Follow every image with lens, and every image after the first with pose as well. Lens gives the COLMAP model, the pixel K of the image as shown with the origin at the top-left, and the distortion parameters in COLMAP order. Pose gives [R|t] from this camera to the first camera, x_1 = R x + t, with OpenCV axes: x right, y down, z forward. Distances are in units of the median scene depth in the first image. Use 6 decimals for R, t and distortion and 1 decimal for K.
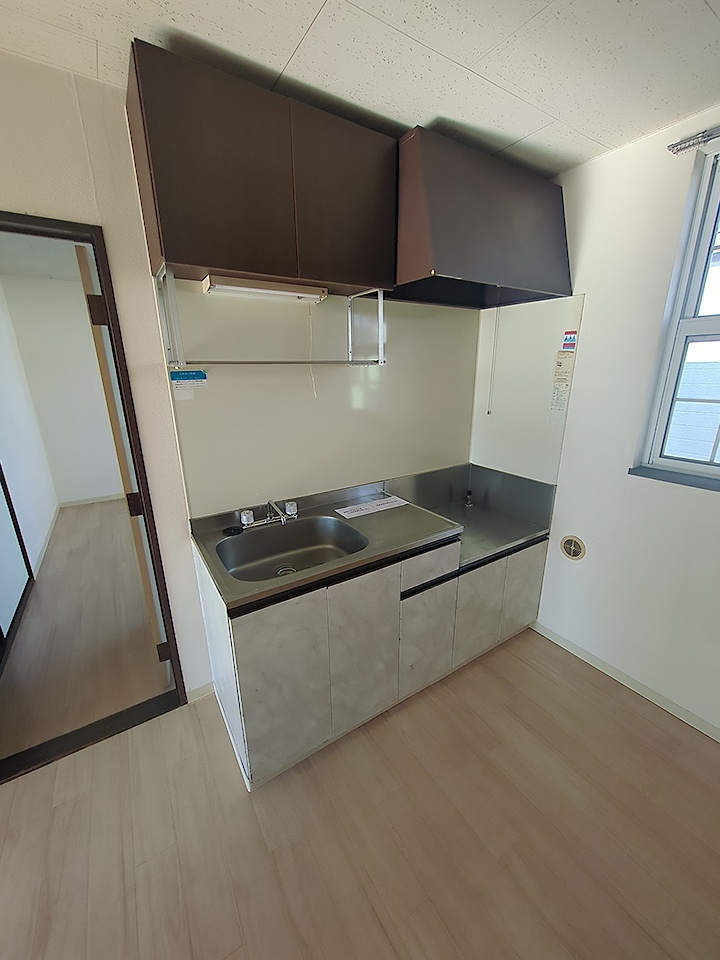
lens RADIAL K [[376.5, 0, 362.7], [0, 376.5, 478.2], [0, 0, 1]] dist [-0.005245, 0.000922]
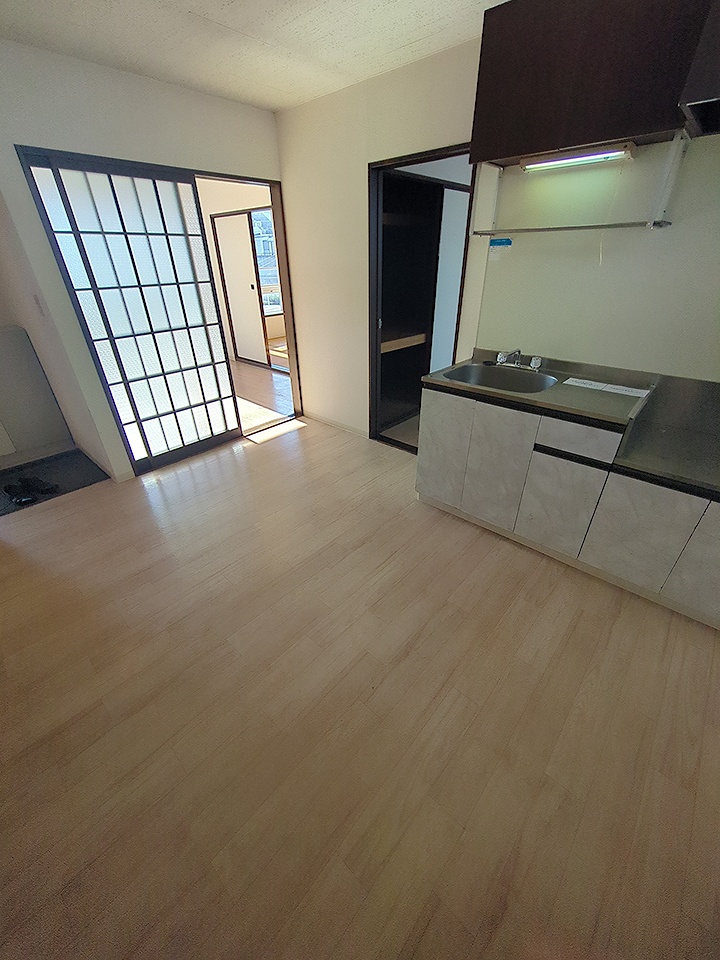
lens RADIAL K [[376.5, 0, 359.8], [0, 376.5, 484.1], [0, 0, 1]] dist [-0.005245, 0.000922]
pose [[0.235249, 0.492643, -0.837831, 1.042129], [-0.257976, 0.862753, 0.434863, 0.042332], [0.937073, 0.113839, 0.330052, 0.105291]]
